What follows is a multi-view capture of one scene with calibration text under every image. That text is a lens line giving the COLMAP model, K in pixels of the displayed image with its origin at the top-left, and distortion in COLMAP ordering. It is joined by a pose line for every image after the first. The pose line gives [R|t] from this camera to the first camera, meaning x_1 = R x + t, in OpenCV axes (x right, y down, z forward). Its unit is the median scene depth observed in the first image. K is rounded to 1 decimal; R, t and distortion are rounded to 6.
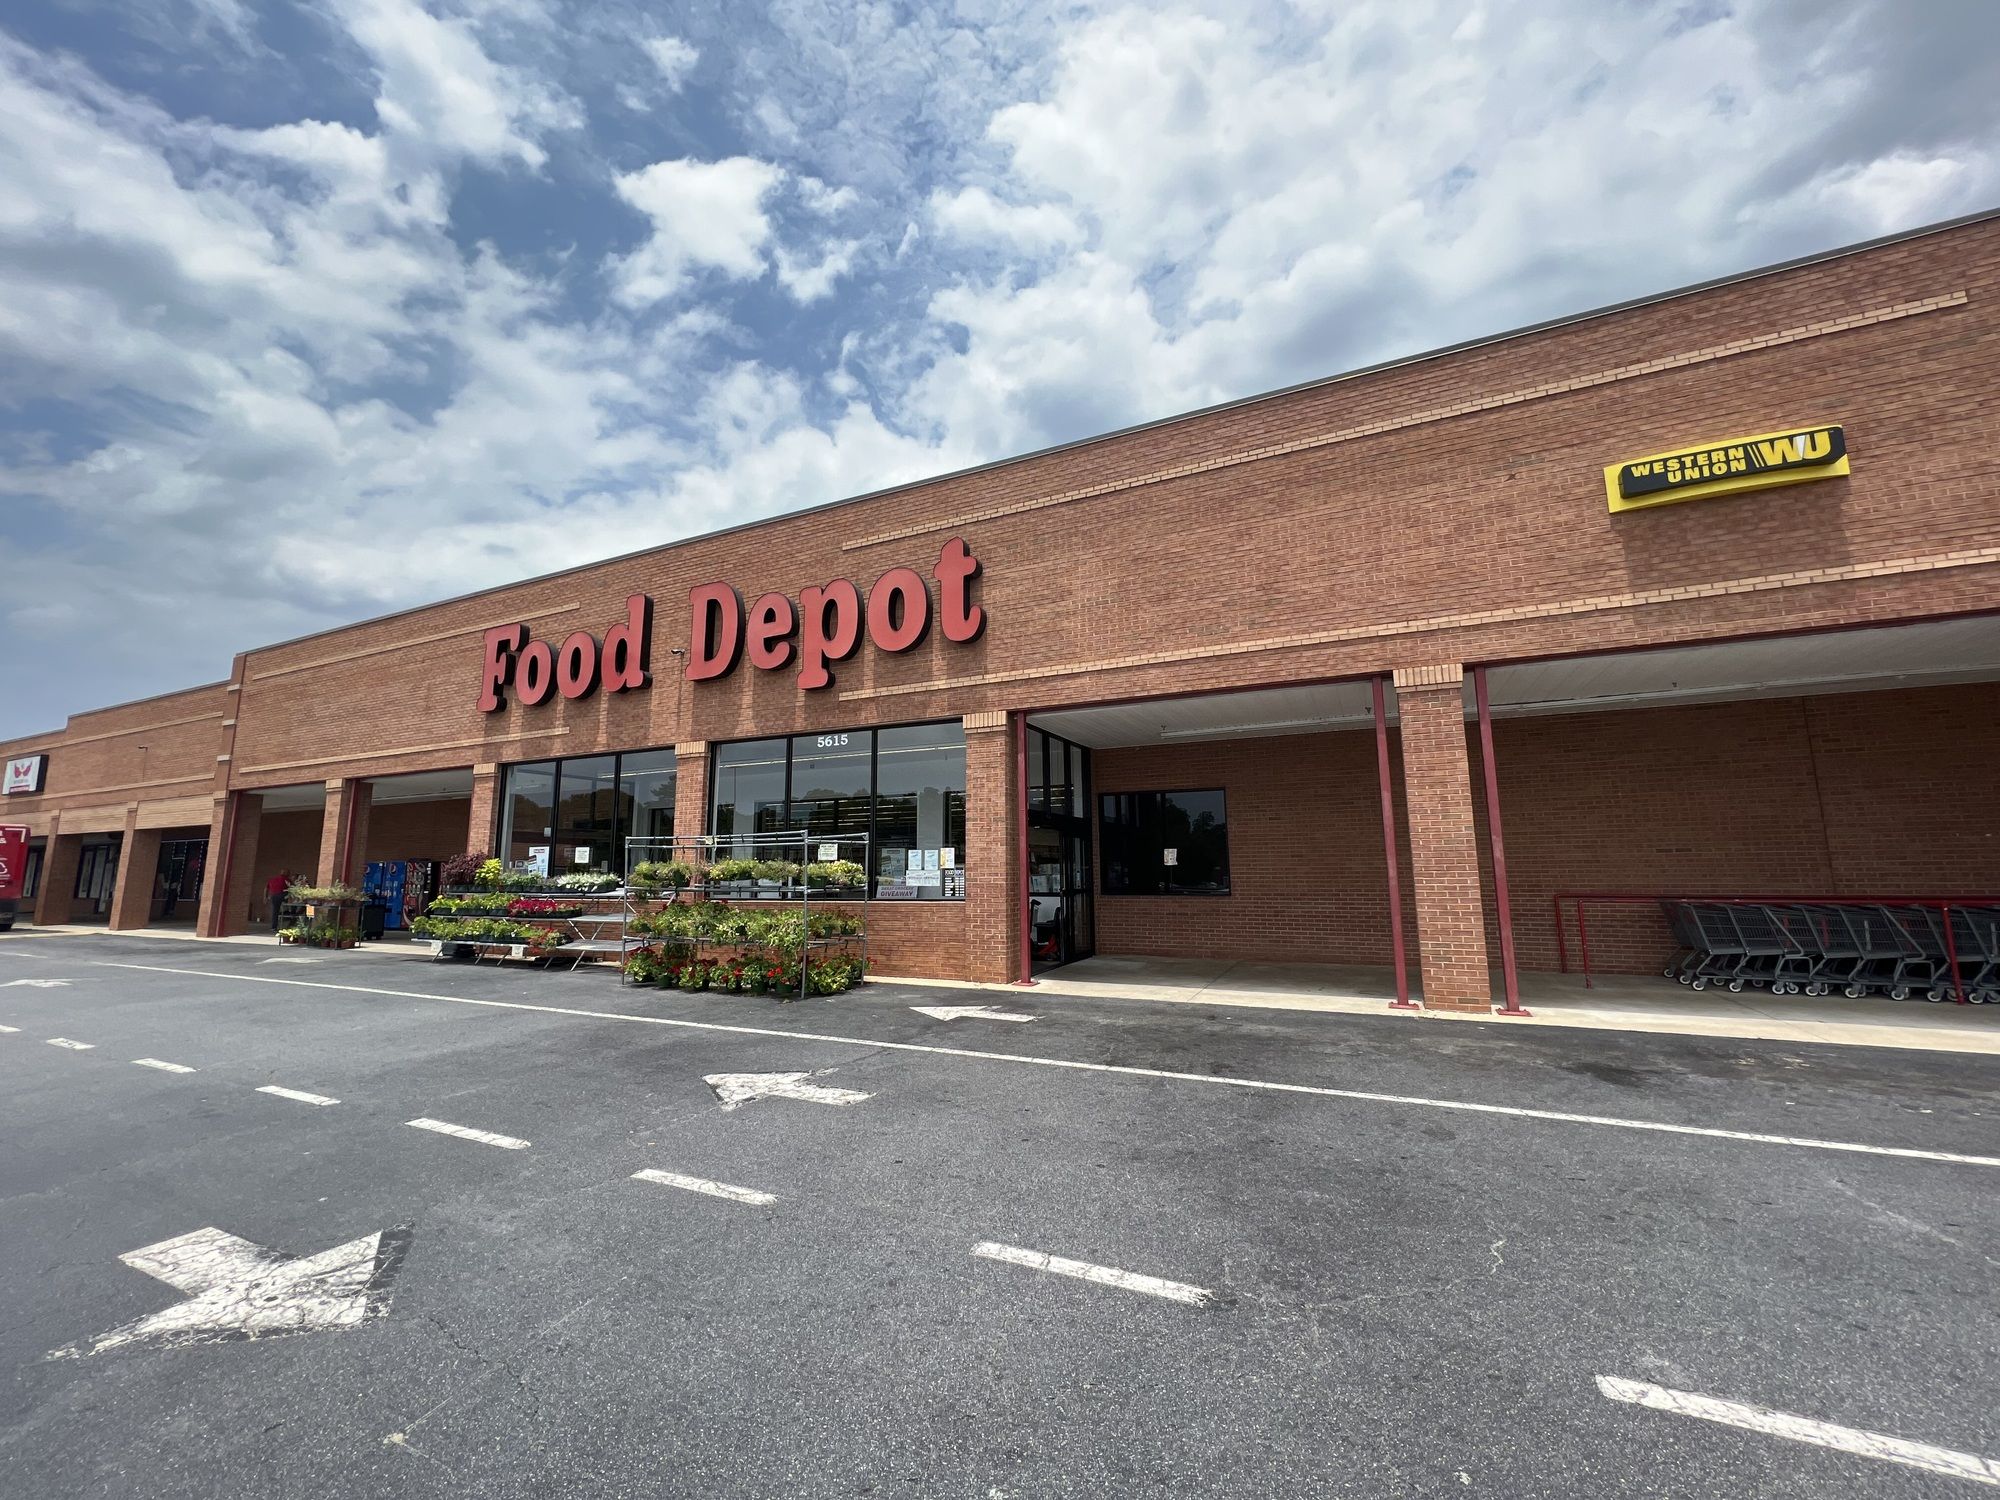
lens RADIAL K [[814.0, 0, 979.8], [0, 814.0, 728.6], [0, 0, 1]] dist [0.000595, -0.000753]
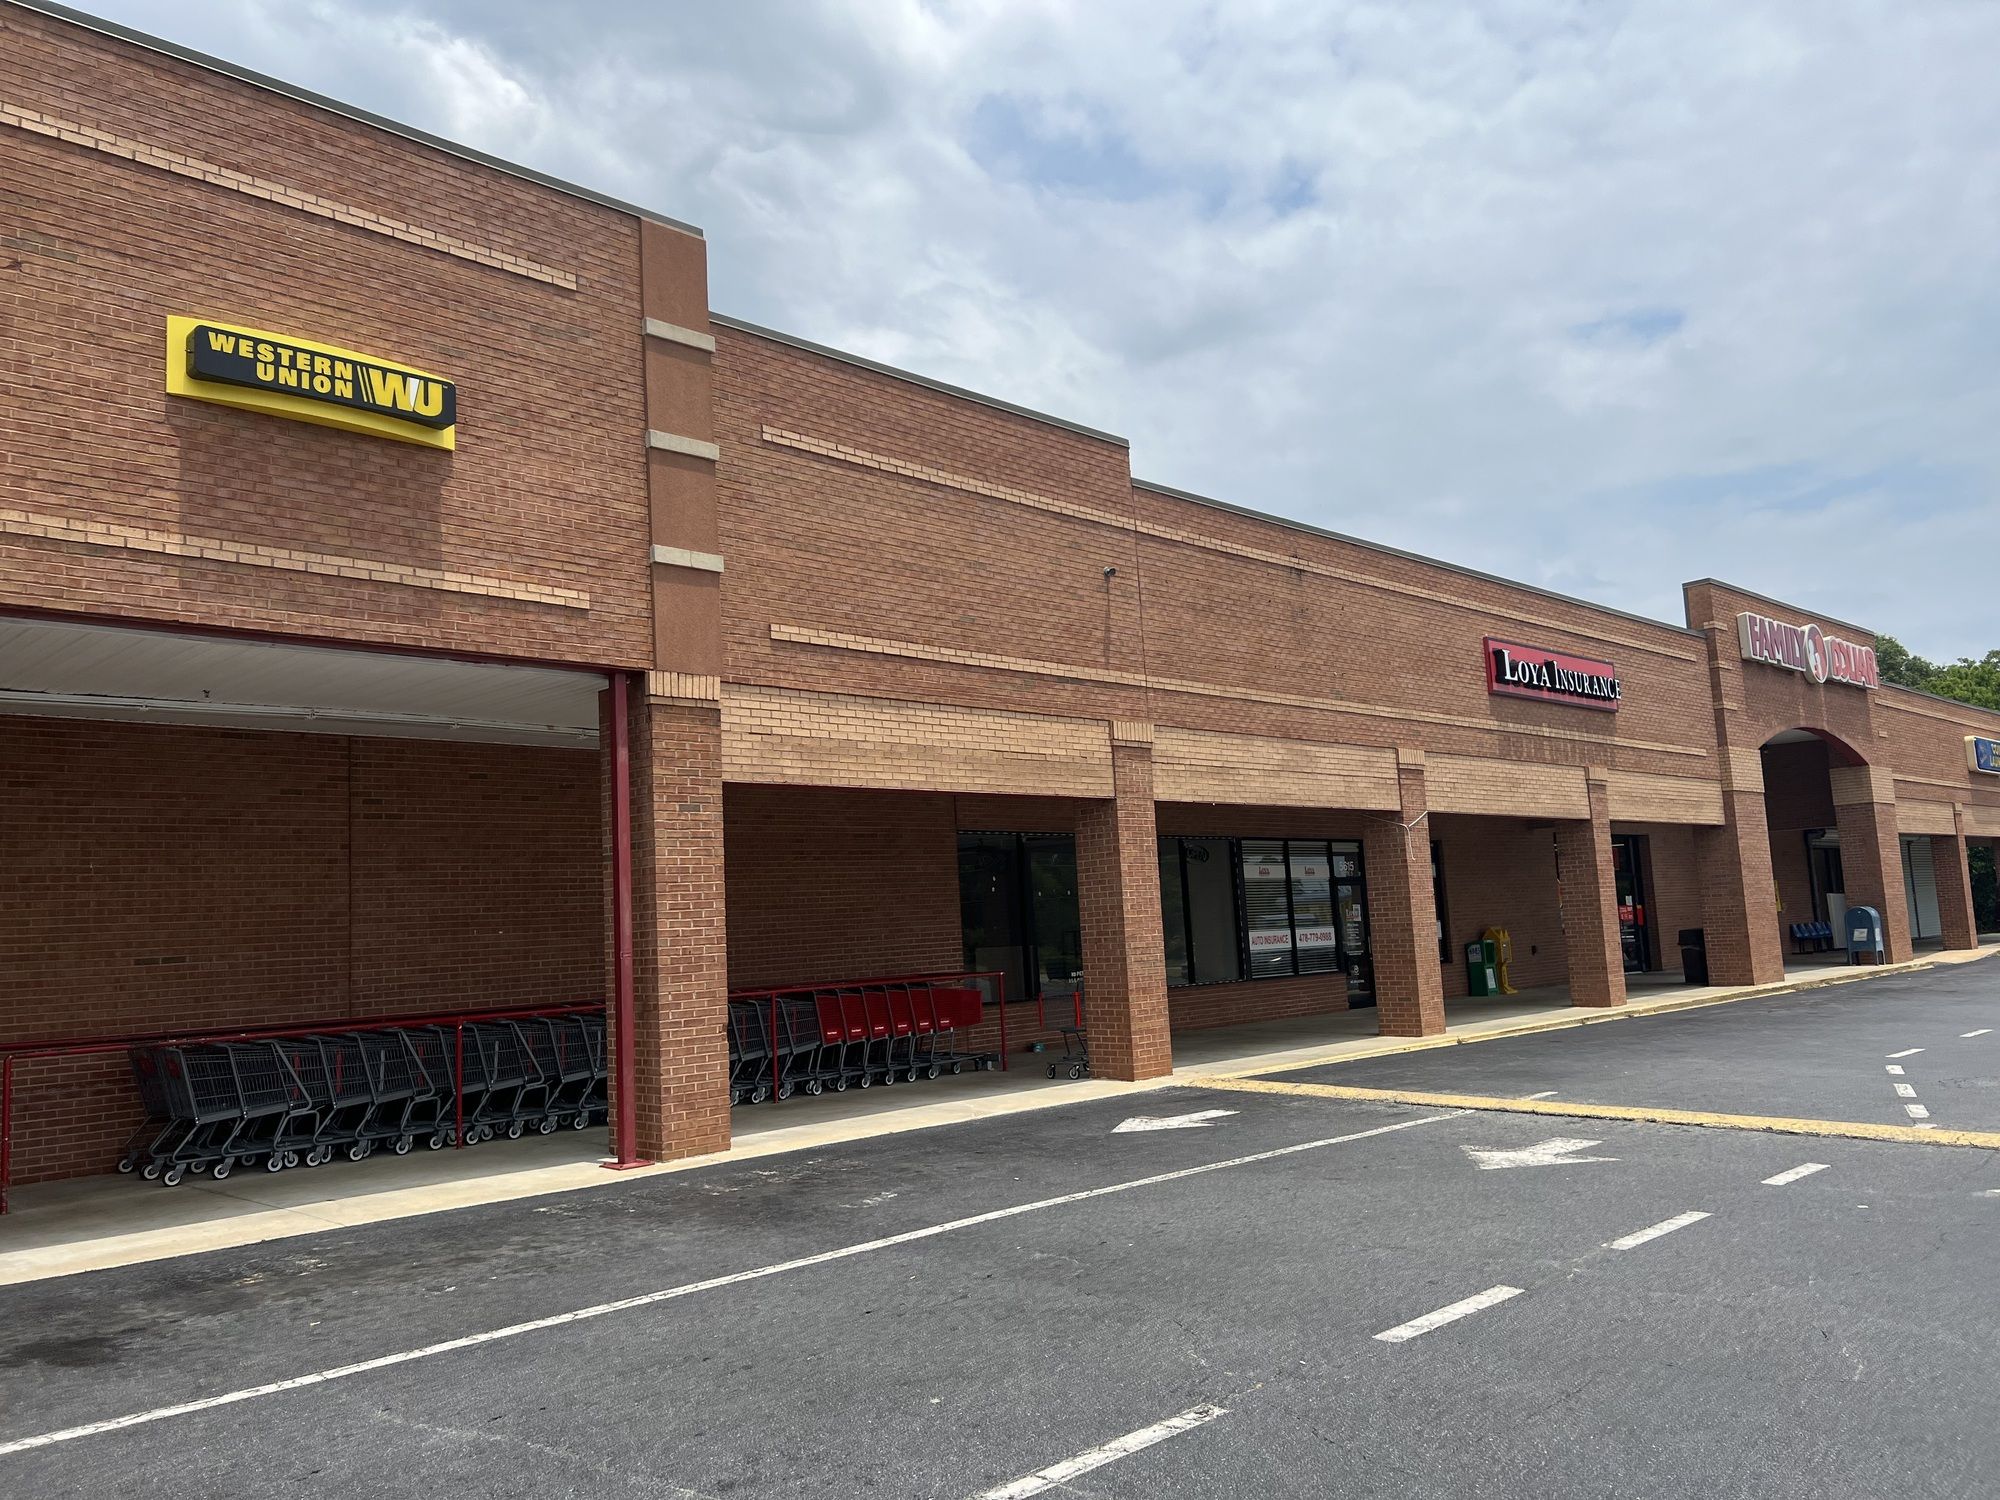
lens RADIAL K [[1501.1, 0, 1049.1], [0, 1501.1, 723.0], [0, 0, 1]] dist [0.056524, -0.052459]
pose [[0.298174, 0.126228, 0.946128, -0.038945], [-0.115134, 0.988736, -0.095628, 0.003712], [-0.947543, -0.080418, 0.309348, 0.020700]]
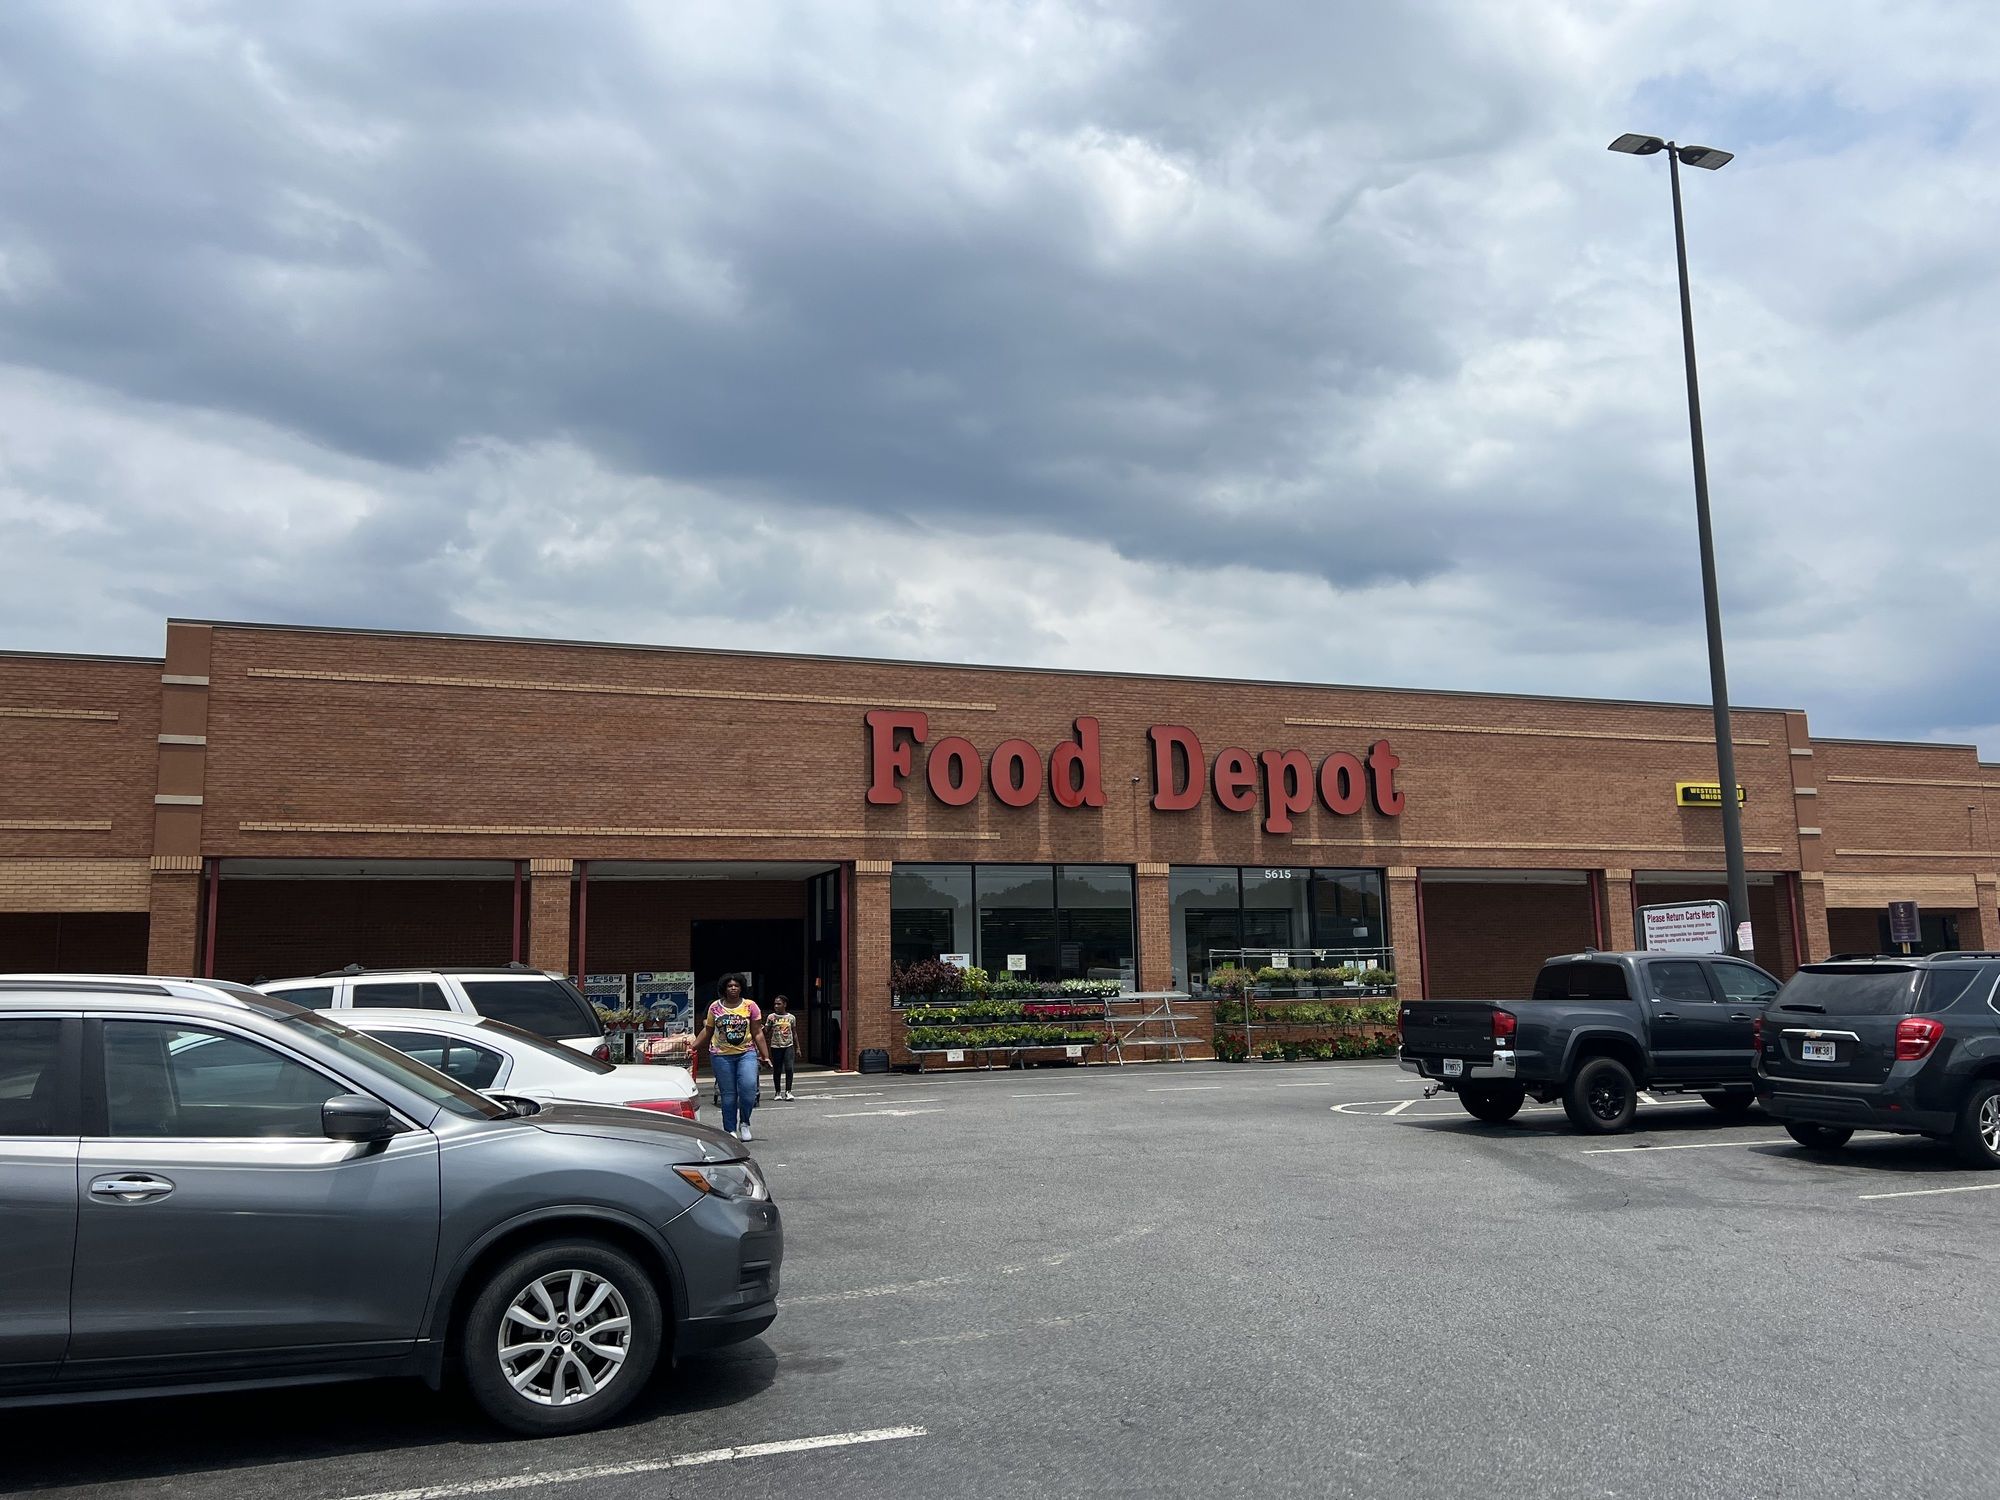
lens RADIAL K [[1501.1, 0, 957.2], [0, 1501.1, 729.8], [0, 0, 1]] dist [0.056524, -0.052459]
pose [[0.699019, 0.111643, 0.706335, -2.487857], [-0.111225, 0.992691, -0.046831, -0.048209], [-0.706401, -0.045826, 0.706327, -0.340228]]
